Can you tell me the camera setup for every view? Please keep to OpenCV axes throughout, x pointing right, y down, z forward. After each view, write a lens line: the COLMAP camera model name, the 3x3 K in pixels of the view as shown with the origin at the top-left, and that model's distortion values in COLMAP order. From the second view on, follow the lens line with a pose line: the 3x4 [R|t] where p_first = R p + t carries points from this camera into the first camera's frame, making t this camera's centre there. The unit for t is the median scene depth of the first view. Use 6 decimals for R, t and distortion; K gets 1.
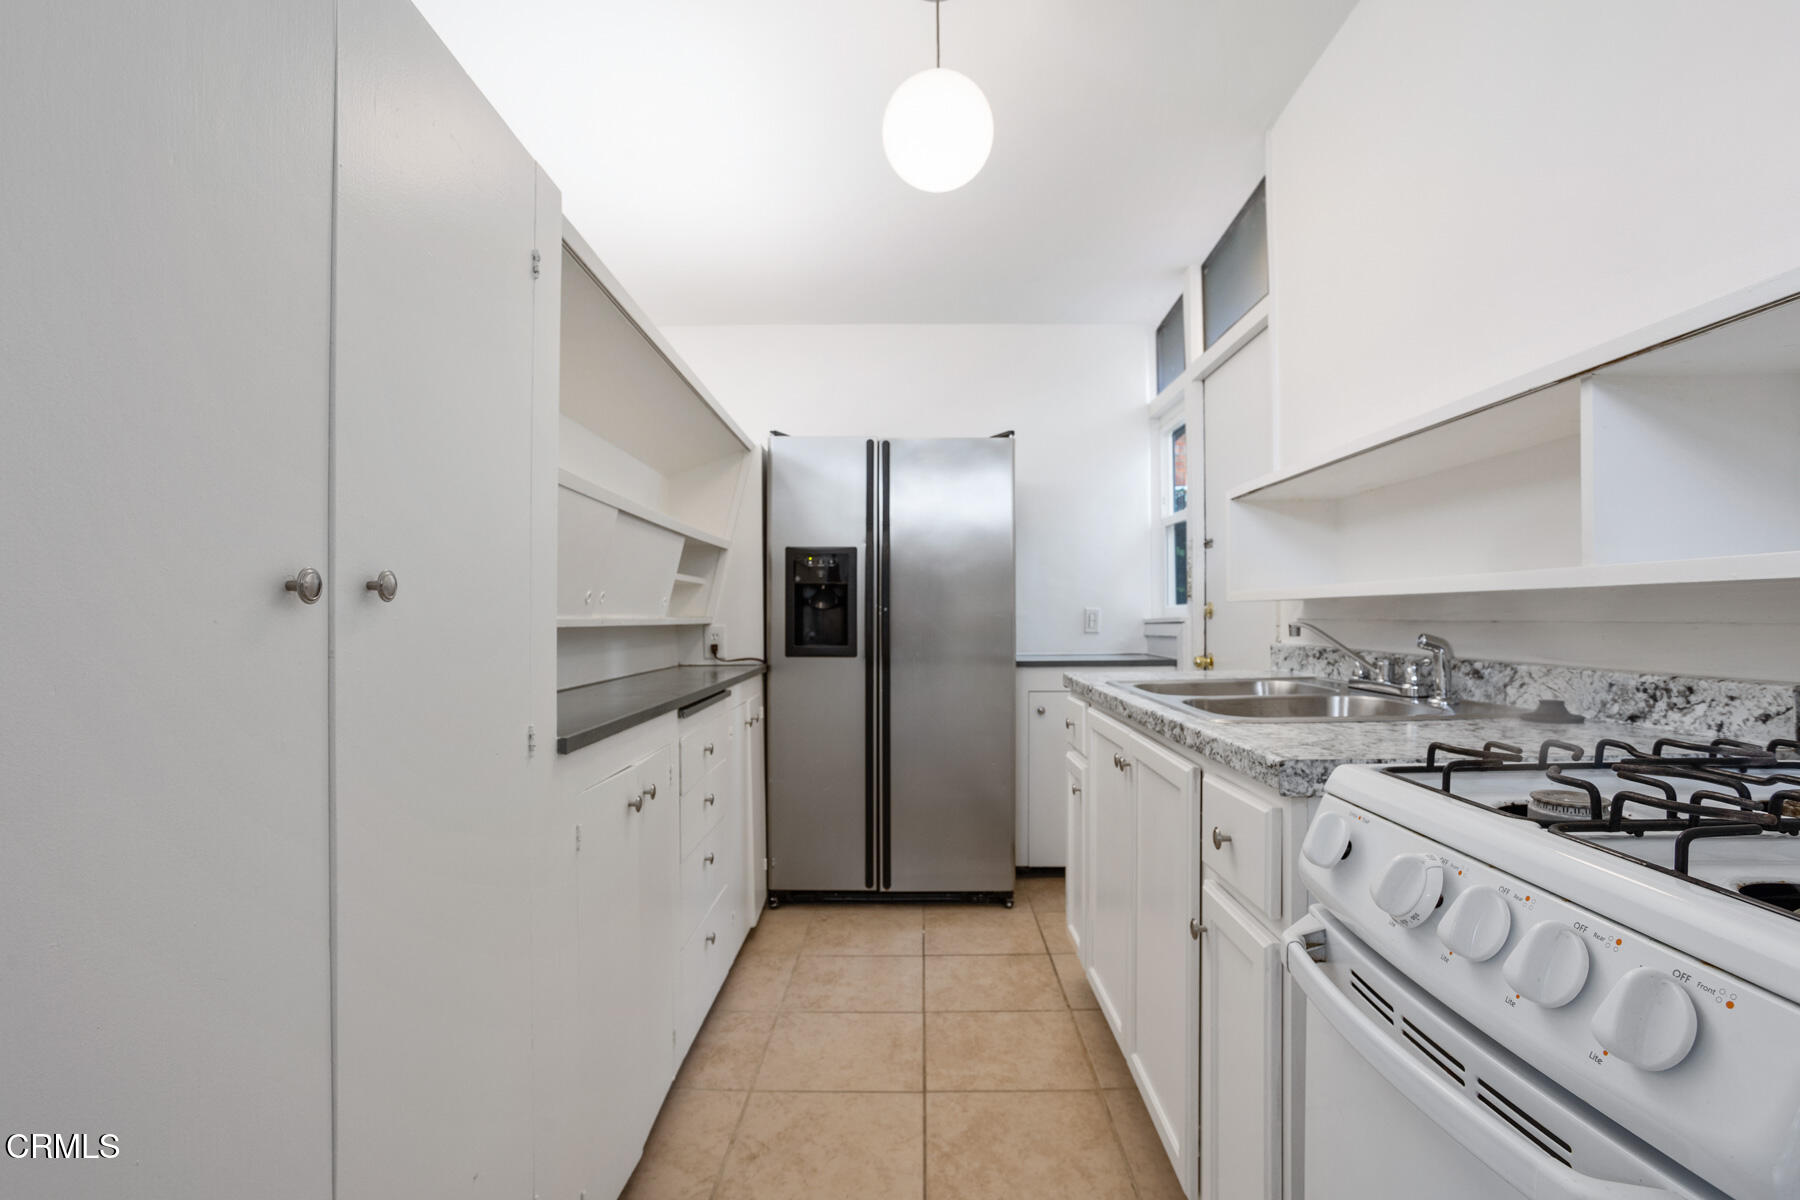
lens RADIAL K [[878.2, 0, 905.9], [0, 878.2, 634.1], [0, 0, 1]] dist [-0.068925, 0.037898]
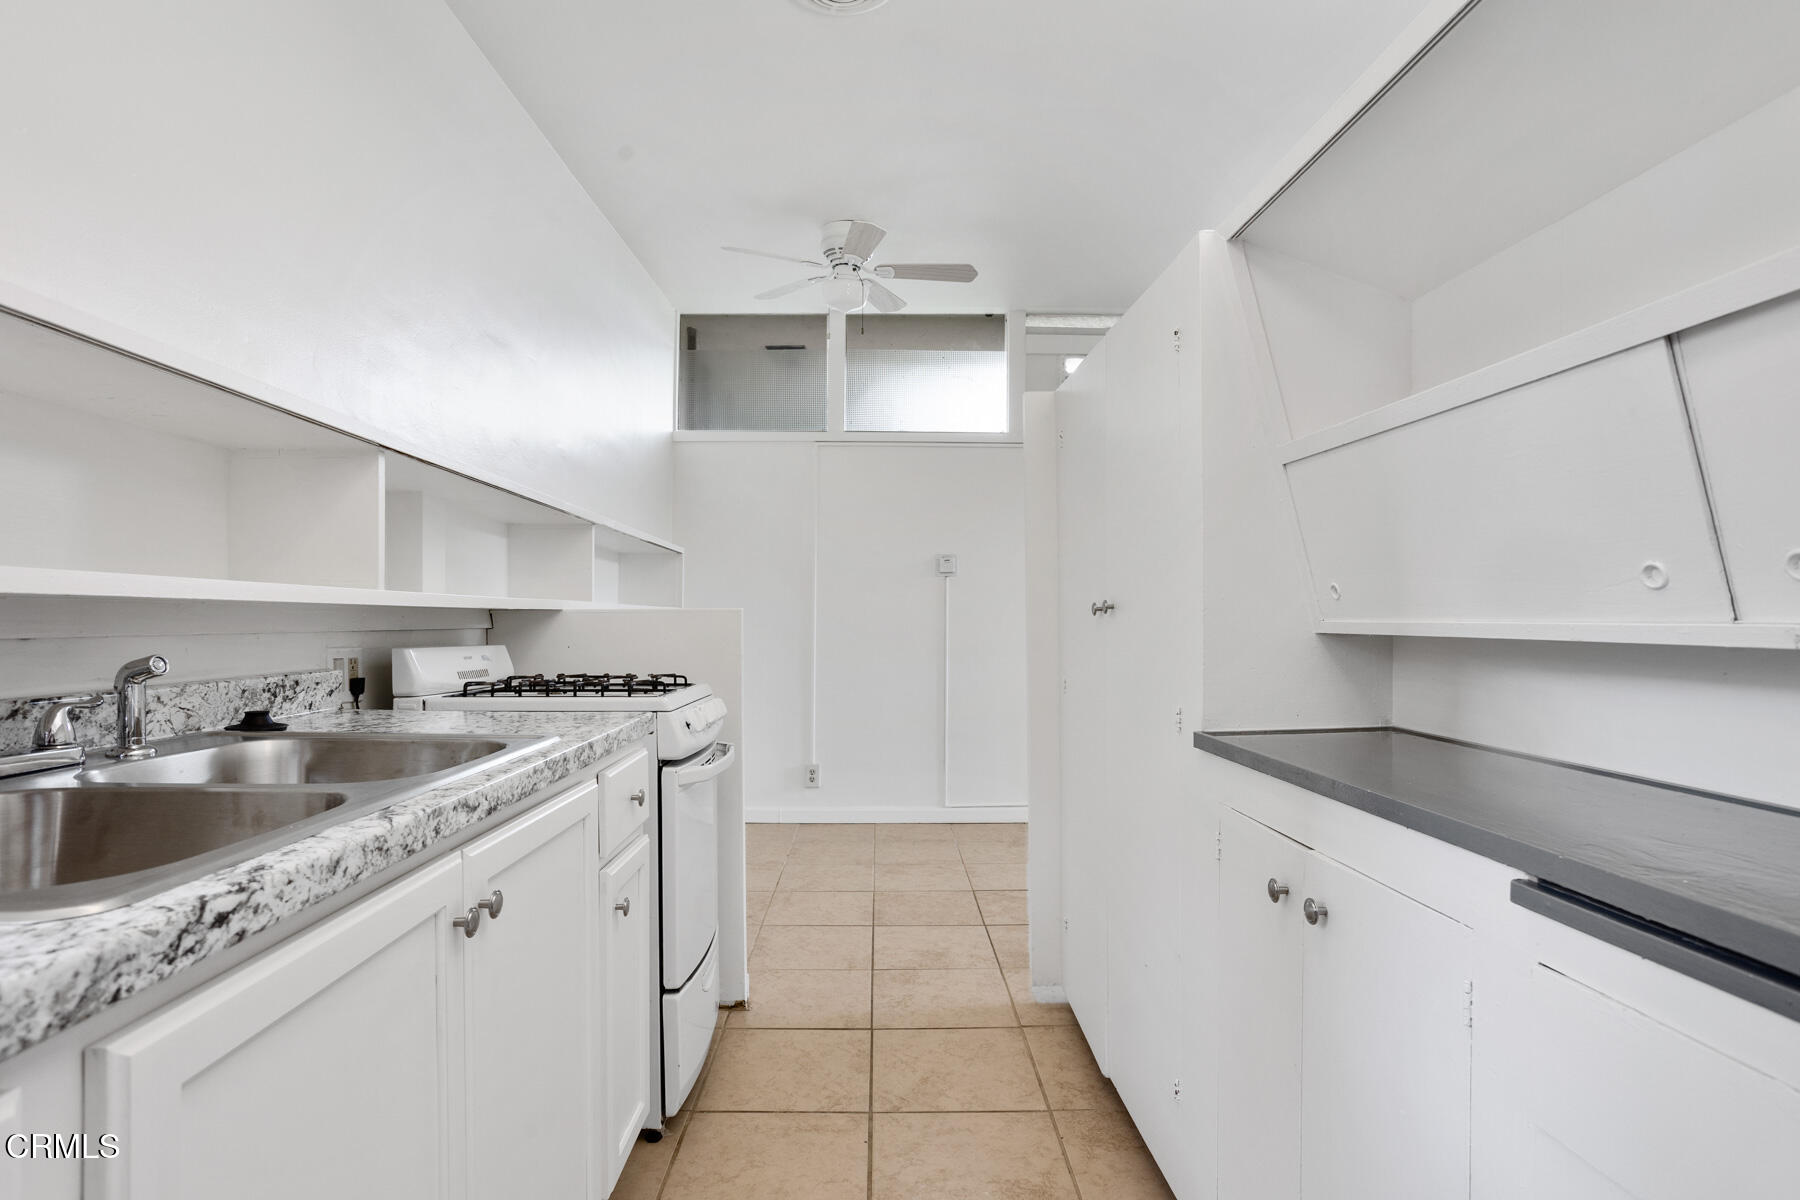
lens RADIAL K [[896.2, 0, 910.8], [0, 896.2, 613.1], [0, 0, 1]] dist [-0.059145, 0.040193]
pose [[-0.998604, -0.003571, -0.052694, 0.016259], [-0.004397, 0.999869, 0.015566, -0.033651], [0.052632, 0.015776, -0.998489, 1.172154]]
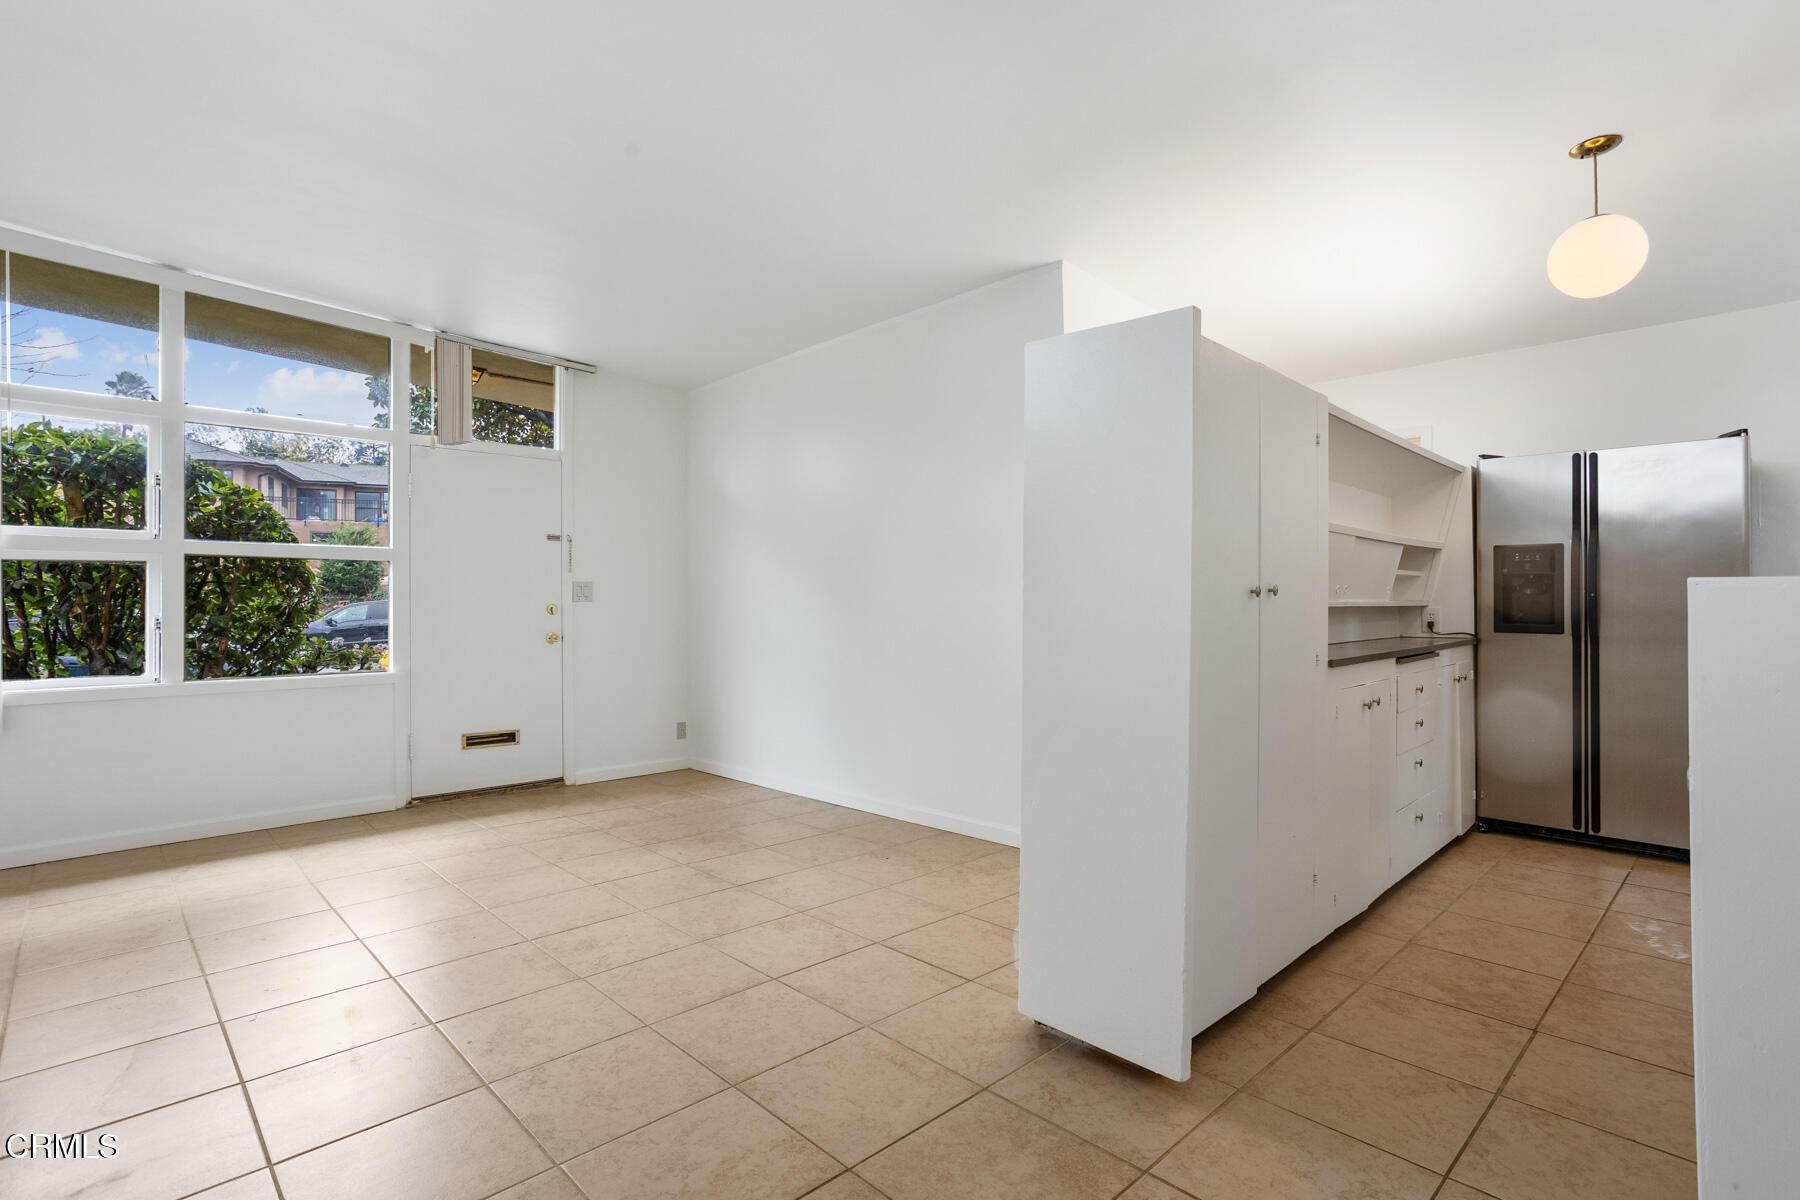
lens RADIAL K [[875.1, 0, 900.0], [0, 875.1, 600.0], [0, 0, 1]] dist [-0.041264, 0.023616]
pose [[0.703371, -0.003603, -0.710814, 0.188978], [-0.010374, 0.999829, -0.015333, 0.009470], [0.710747, 0.018159, 0.703213, -0.634956]]
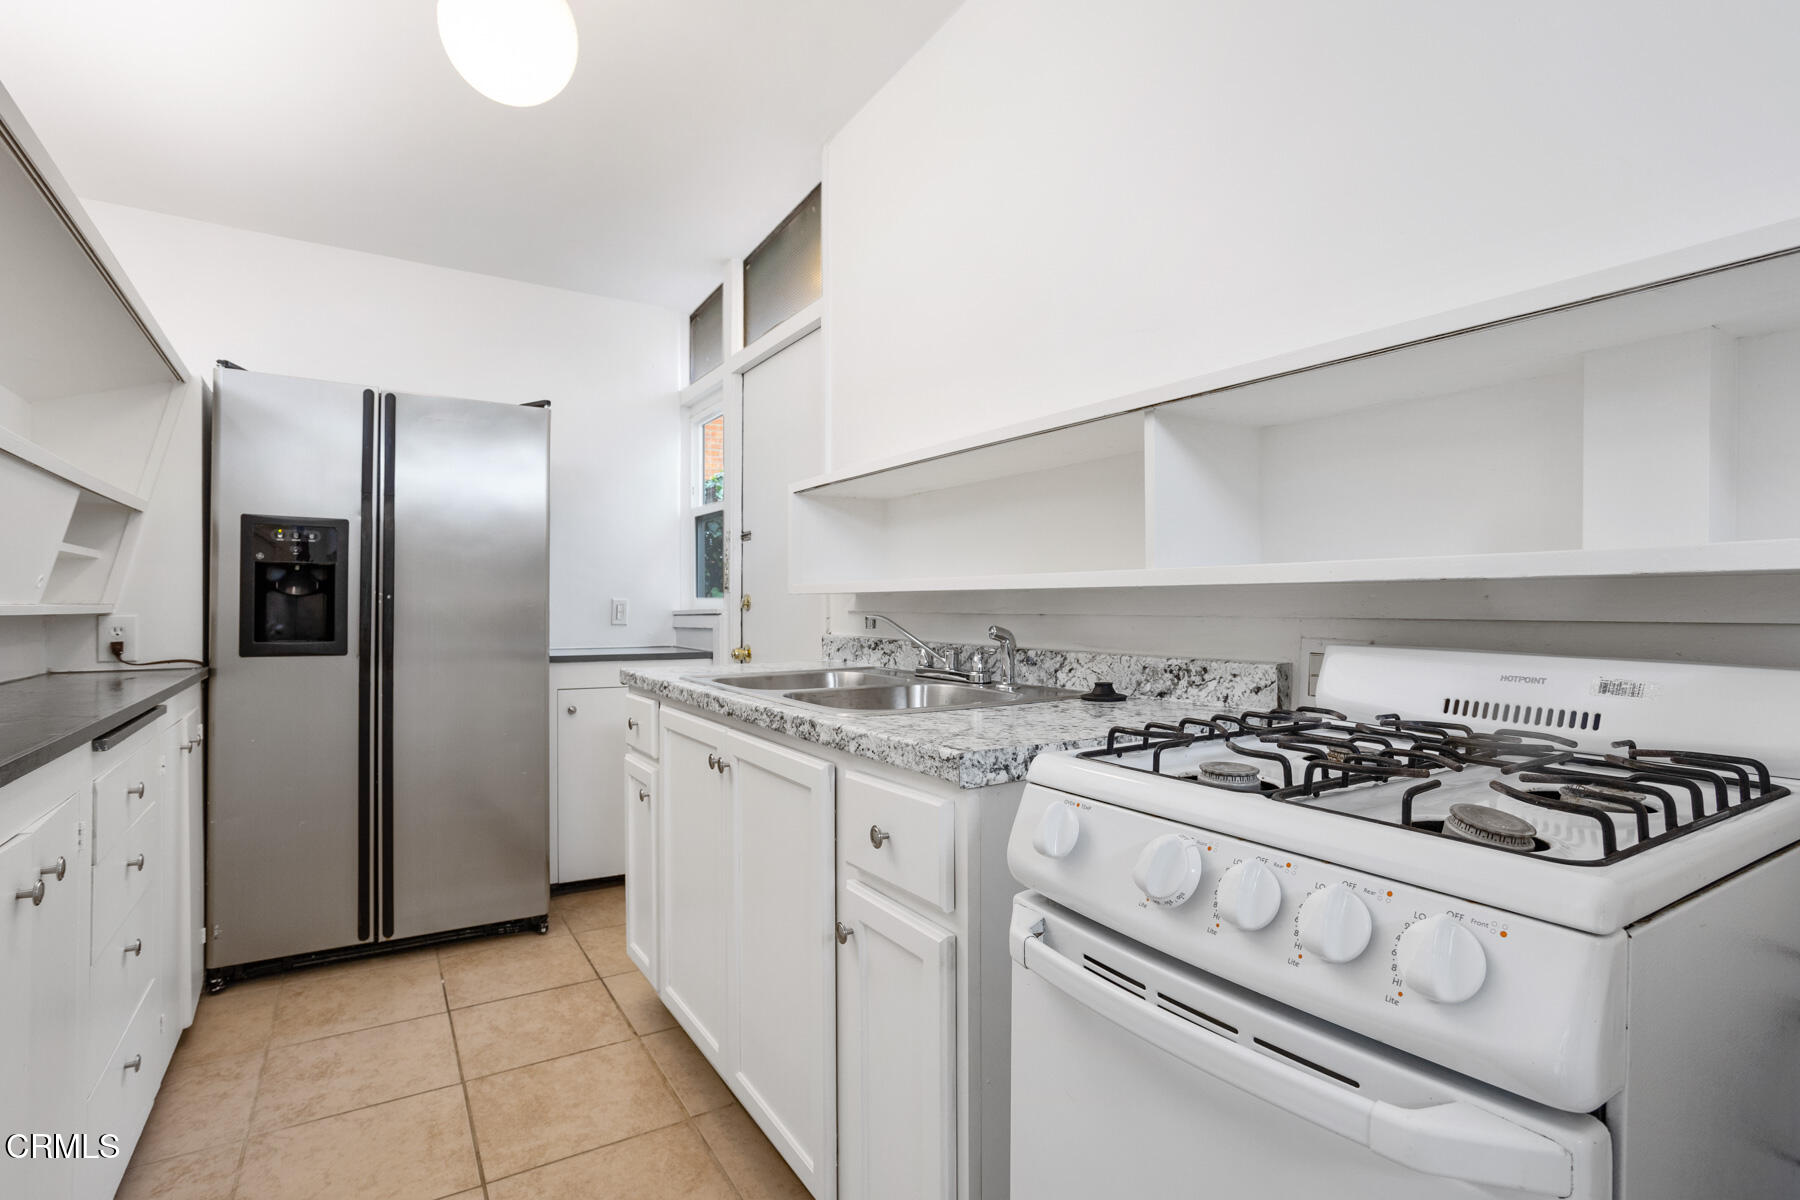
lens RADIAL K [[878.5, 0, 893.4], [0, 878.5, 610.0], [0, 0, 1]] dist [-0.057535, 0.038083]
pose [[0.844433, 0.006731, 0.535618, -0.075475], [0.002684, 0.999855, -0.016798, -0.001300], [-0.535654, 0.015622, 0.844293, 0.076308]]
